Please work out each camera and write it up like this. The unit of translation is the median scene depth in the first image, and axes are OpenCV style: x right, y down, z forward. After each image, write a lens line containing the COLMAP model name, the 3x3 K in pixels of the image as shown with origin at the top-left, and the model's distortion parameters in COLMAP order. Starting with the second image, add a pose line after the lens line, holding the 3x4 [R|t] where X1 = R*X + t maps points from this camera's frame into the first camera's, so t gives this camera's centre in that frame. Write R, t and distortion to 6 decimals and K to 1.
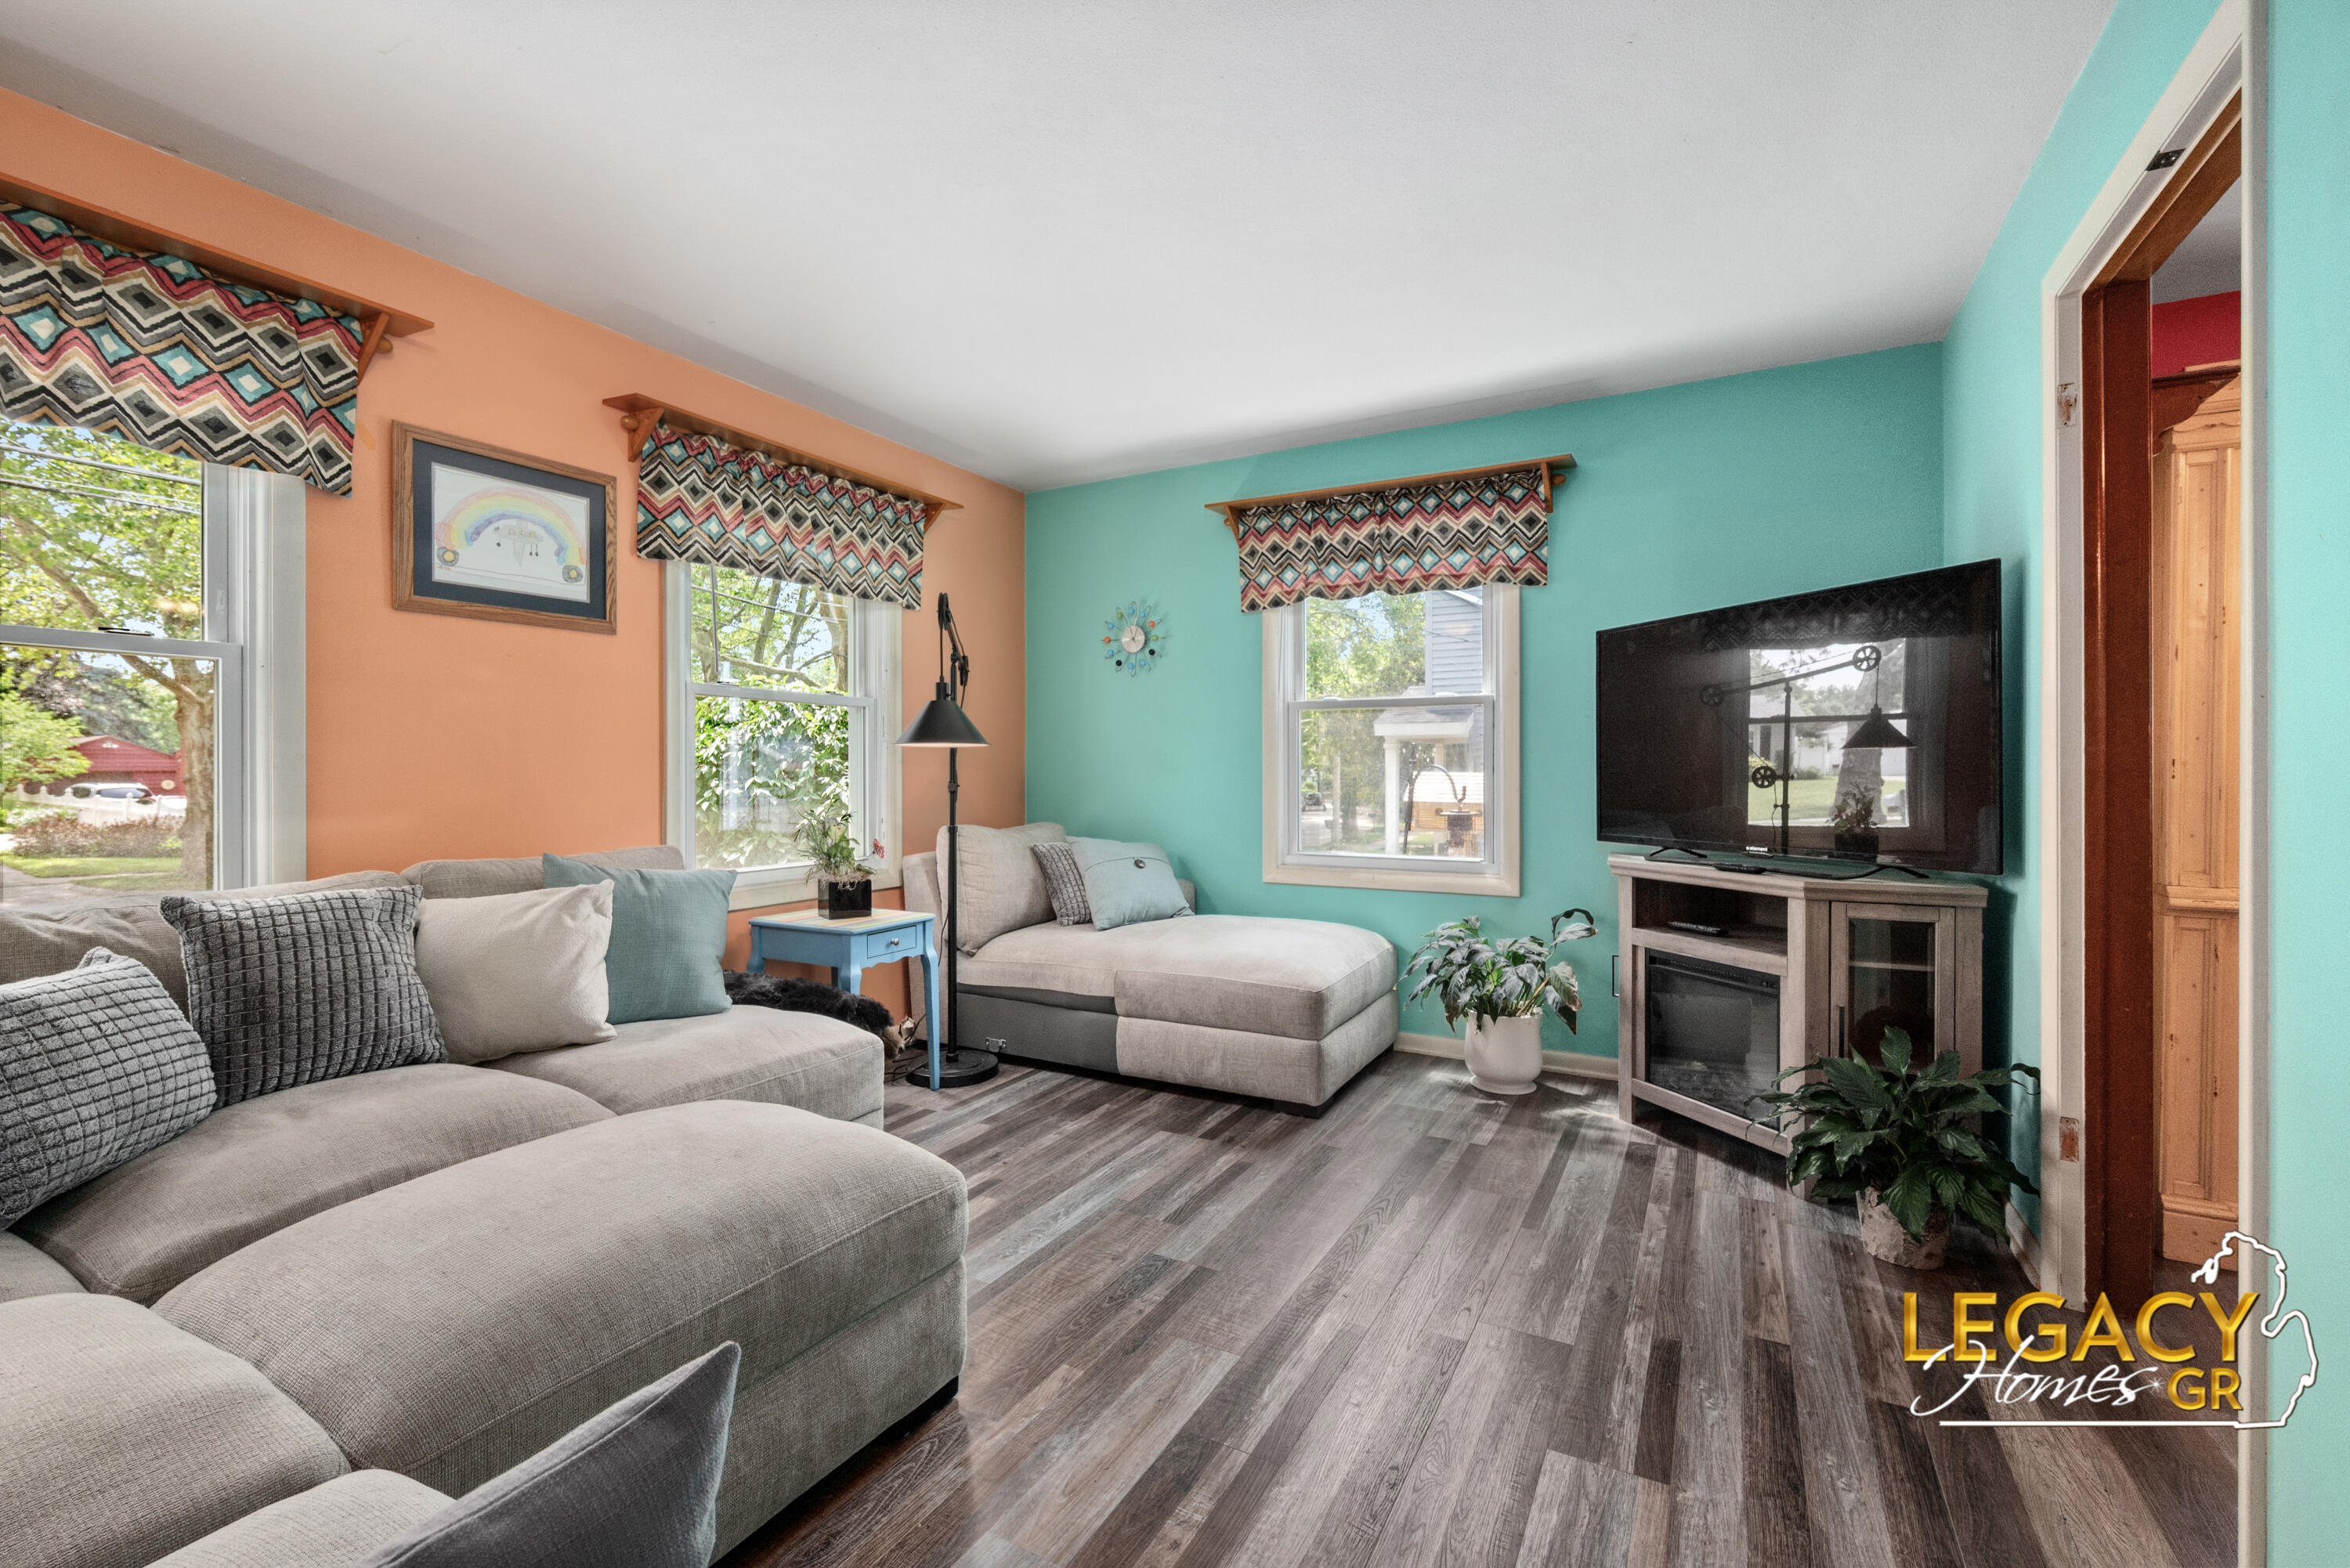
lens RADIAL K [[1009.4, 0, 1184.4], [0, 1009.4, 775.6], [0, 0, 1]] dist [-0.004792, -0.000127]
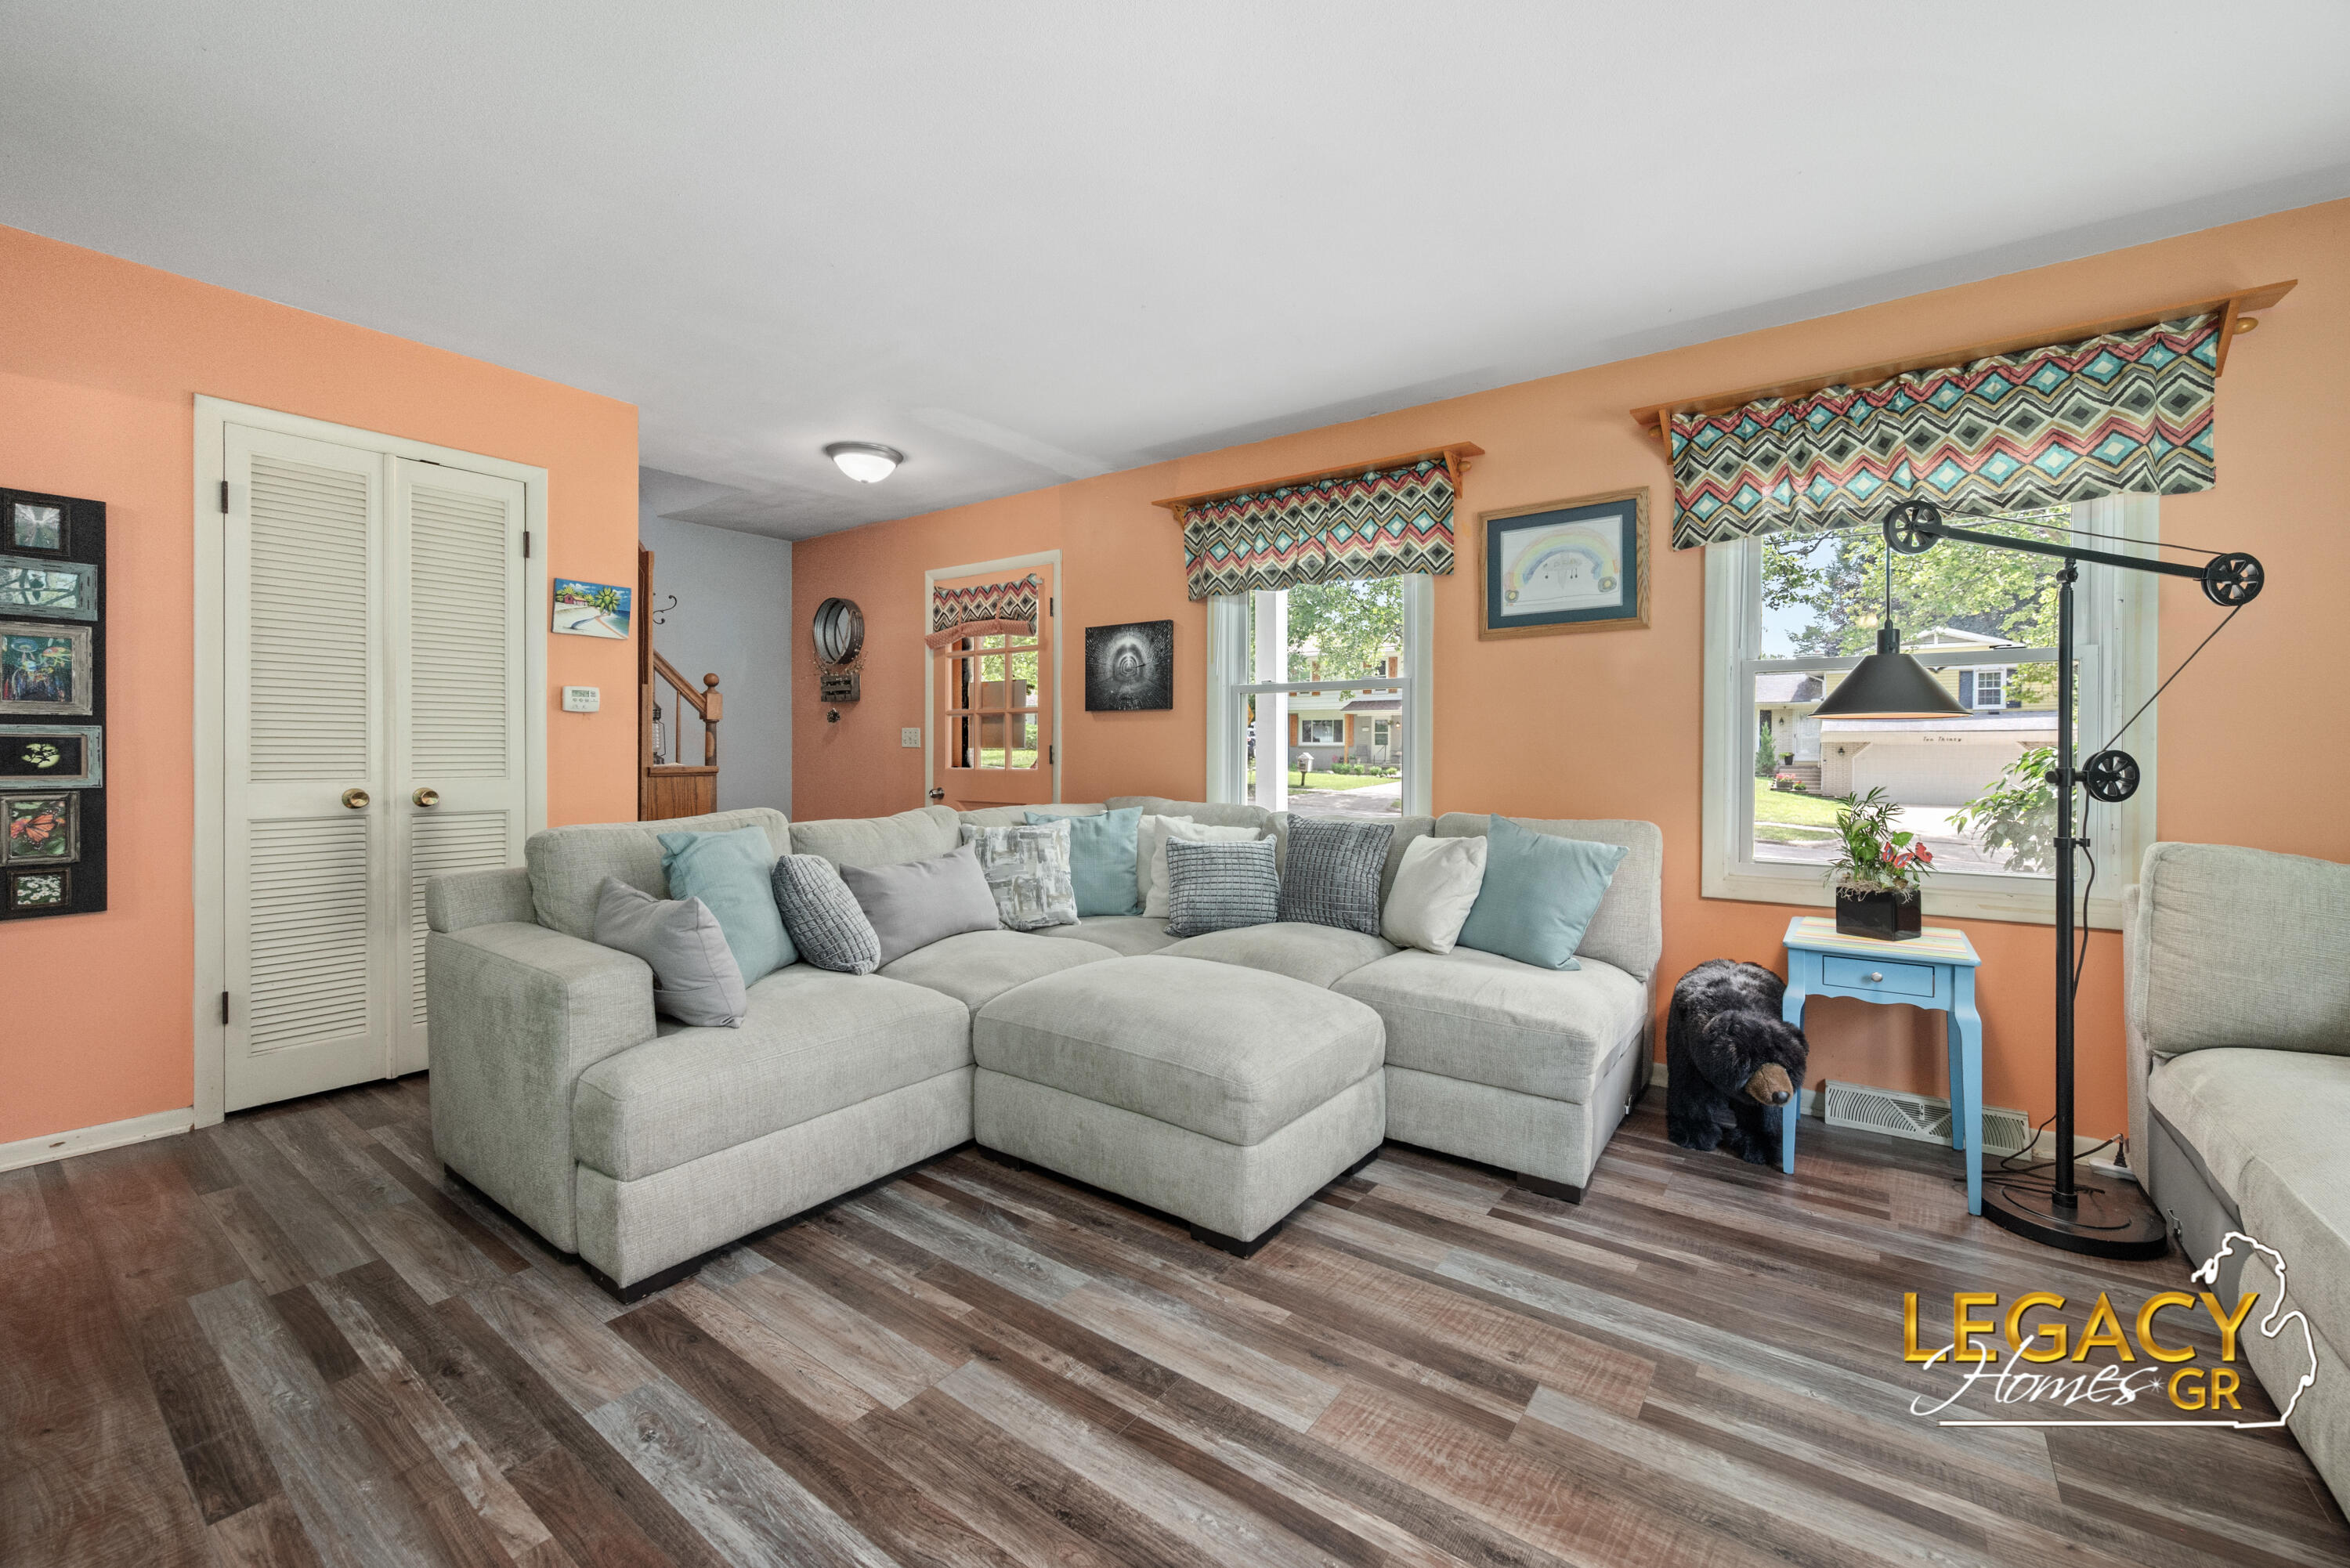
lens RADIAL K [[945.2, 0, 1157.6], [0, 945.2, 754.8], [0, 0, 1]] dist [-0.001969, 0.000249]
pose [[-0.153175, 0.003317, -0.988193, 0.517588], [-0.006443, 0.999970, 0.004356, -0.001926], [0.988178, 0.007034, -0.153149, 0.595415]]
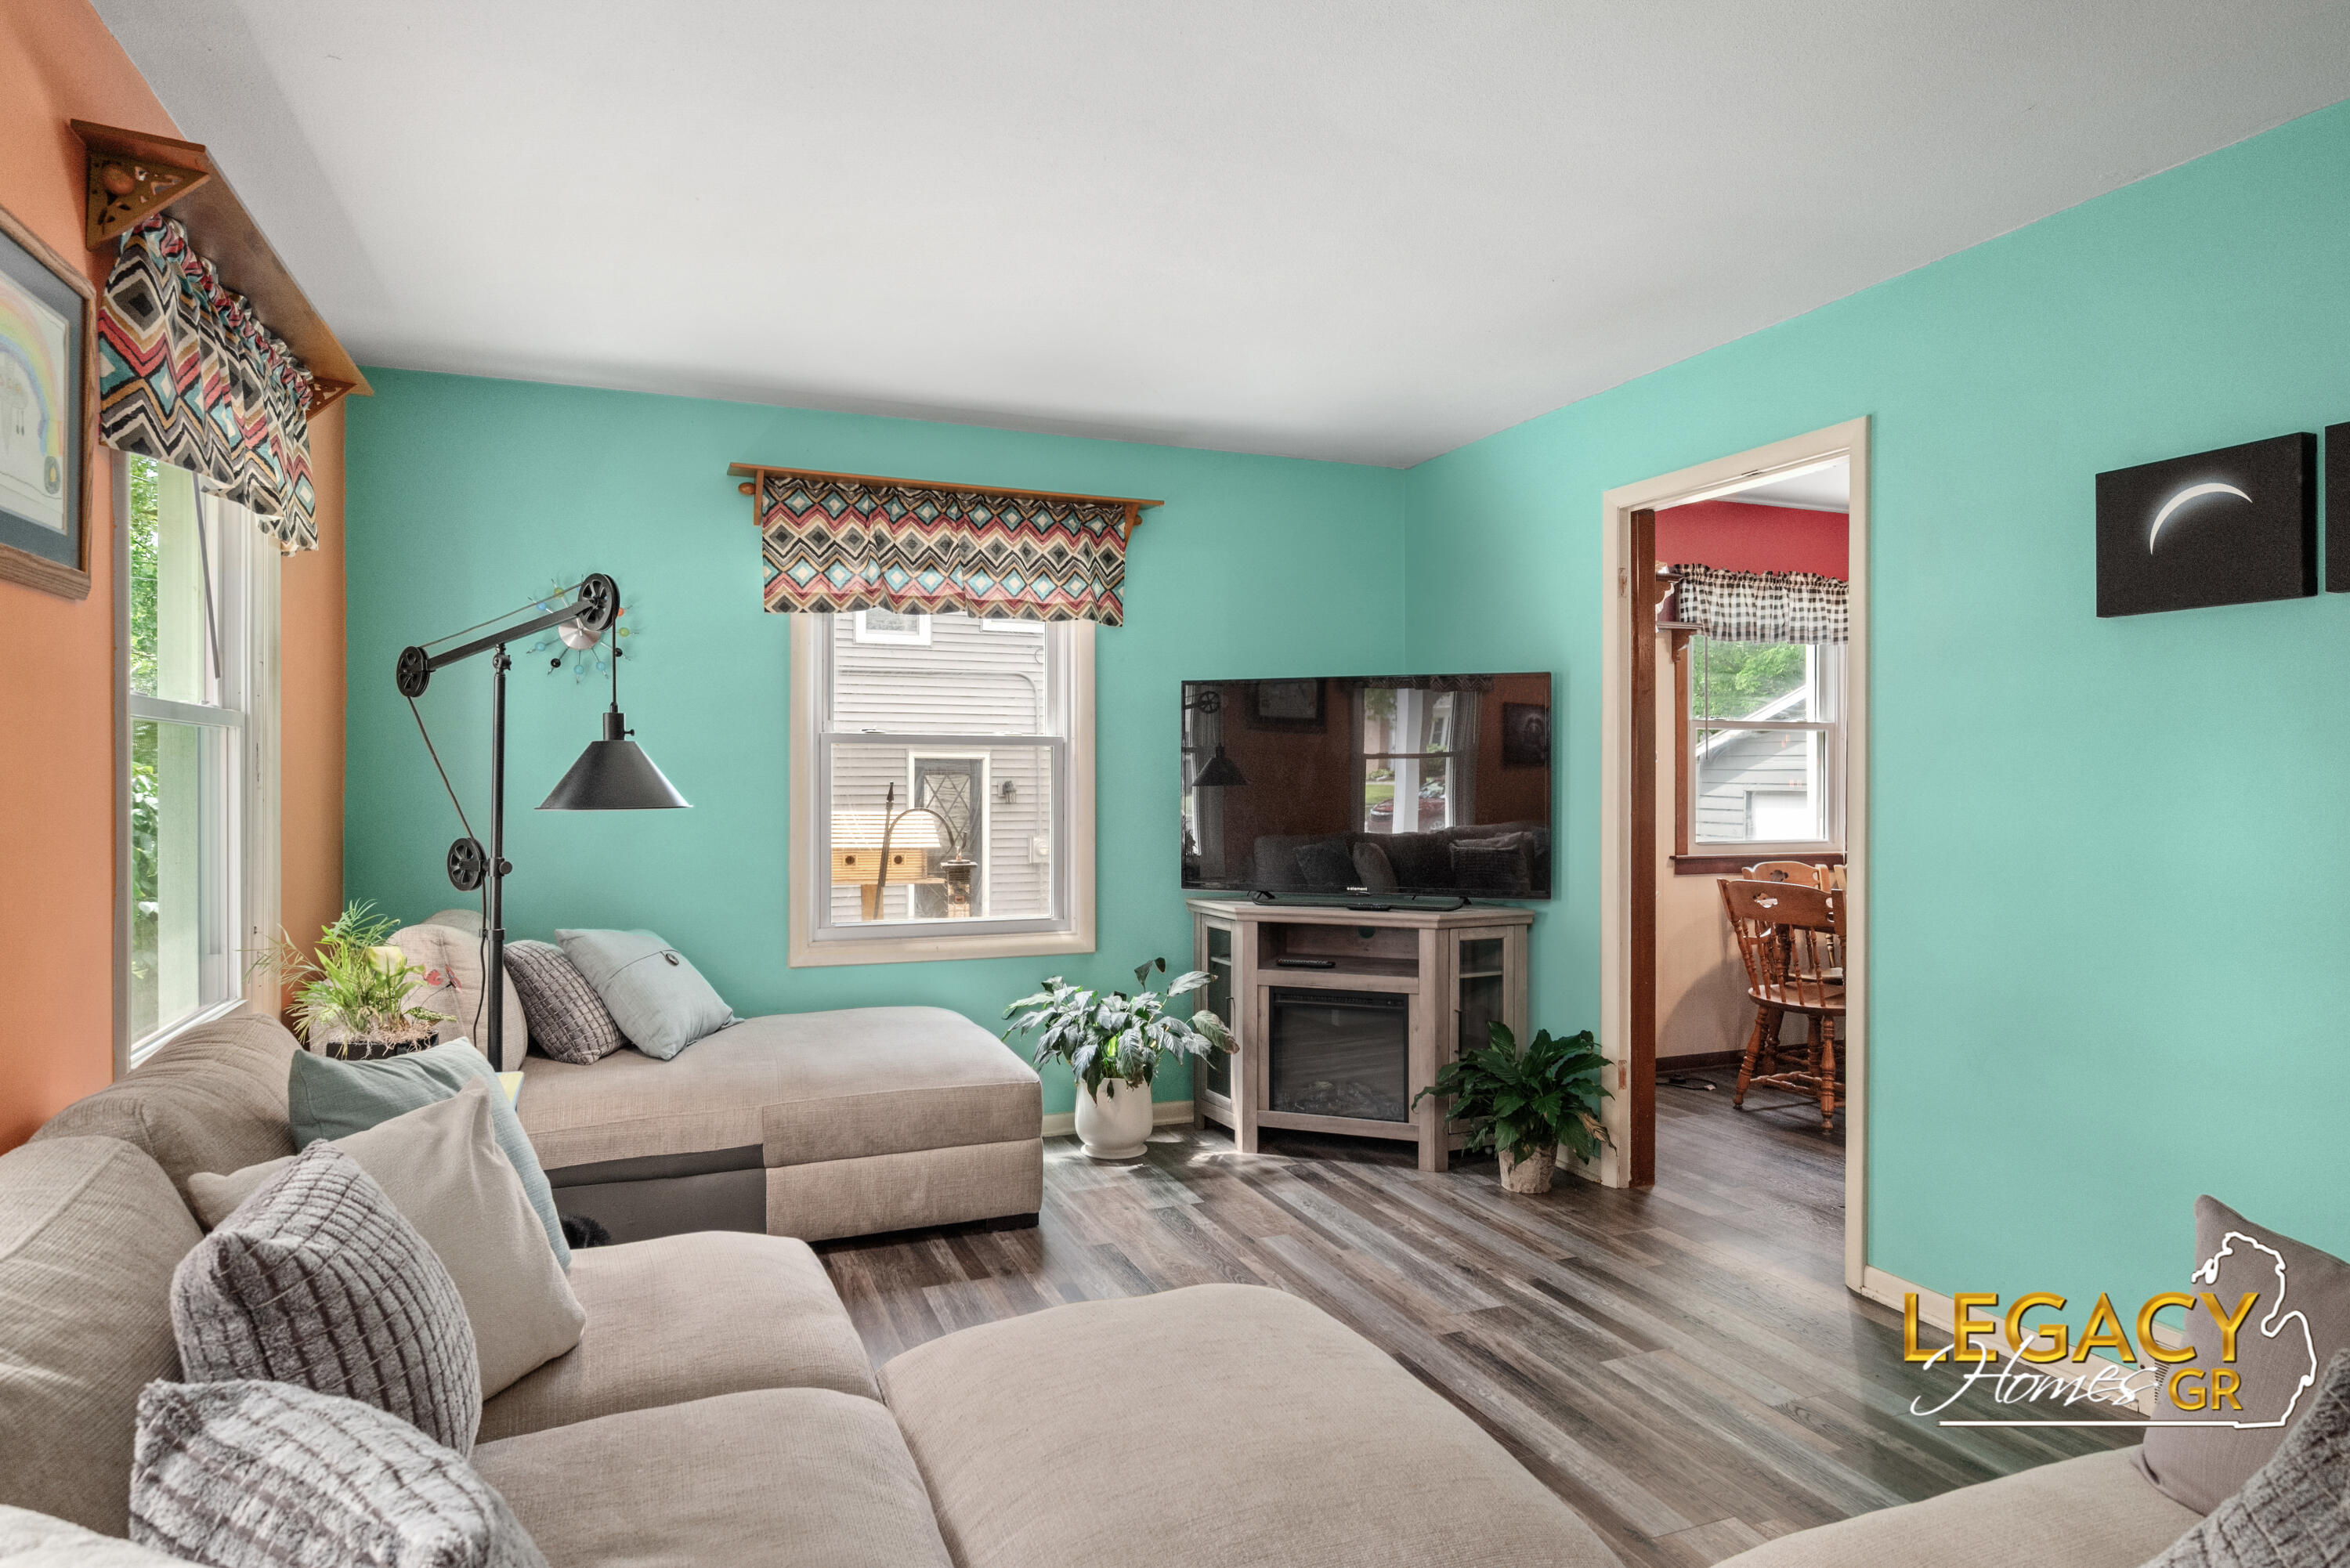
lens RADIAL K [[1357.8, 0, 1184.9], [0, 1357.8, 775.8], [0, 0, 1]] dist [-0.002643, 0.000853]
pose [[0.626426, 0.001140, 0.779480, -0.707184], [-0.001282, 0.999999, -0.000432, -0.051745], [-0.779480, -0.000729, 0.626427, 0.157803]]
